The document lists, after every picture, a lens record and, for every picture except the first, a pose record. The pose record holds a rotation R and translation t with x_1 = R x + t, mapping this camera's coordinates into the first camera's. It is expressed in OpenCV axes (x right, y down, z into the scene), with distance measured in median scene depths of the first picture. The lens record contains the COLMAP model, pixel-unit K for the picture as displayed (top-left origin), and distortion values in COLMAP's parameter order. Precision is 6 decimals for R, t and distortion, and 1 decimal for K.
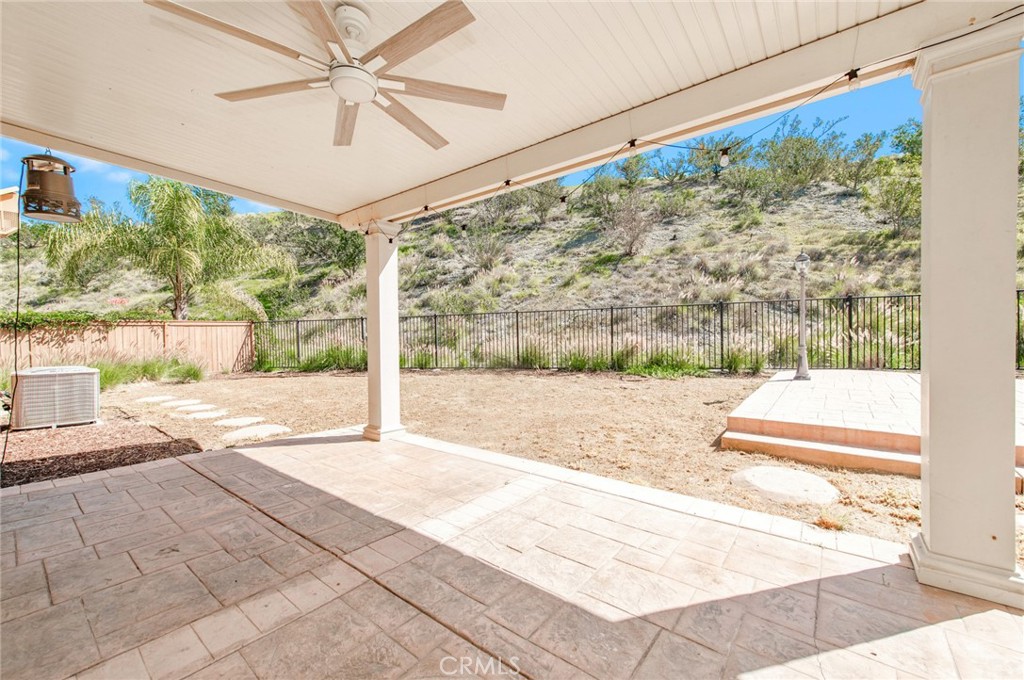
lens RADIAL K [[402.4, 0, 510.2], [0, 402.4, 339.7], [0, 0, 1]] dist [0.010490, -0.002539]
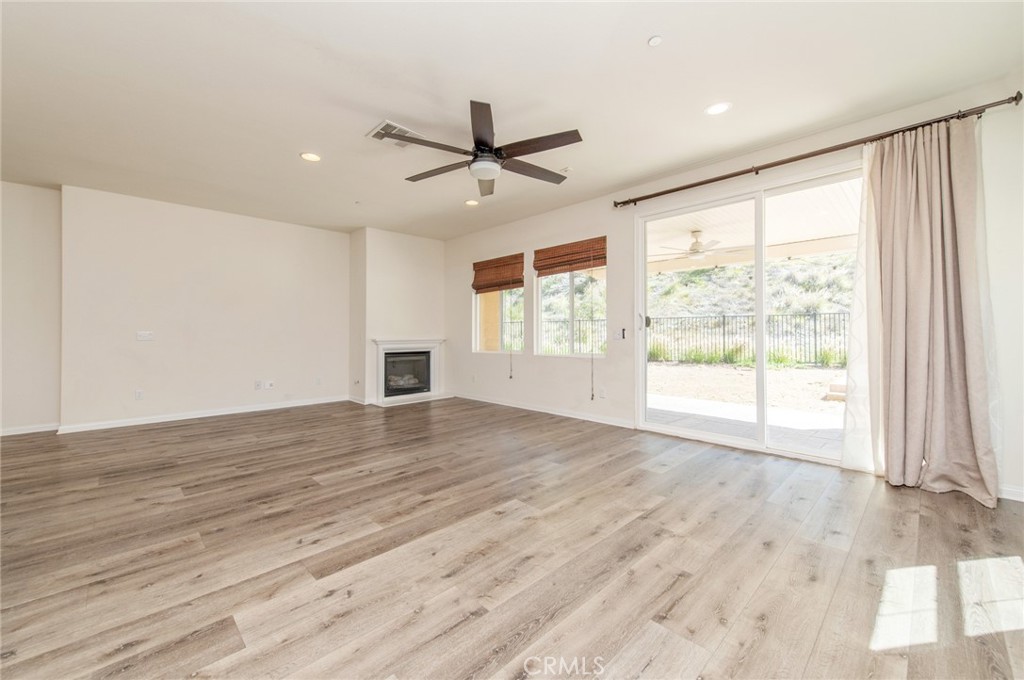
lens RADIAL K [[402.4, 0, 508.2], [0, 402.4, 331.7], [0, 0, 1]] dist [0.010490, -0.002539]
pose [[0.991007, 0.009555, -0.133471, -0.216186], [-0.011155, 0.999875, -0.011243, -0.003552], [0.133347, 0.012631, 0.990989, -0.326294]]
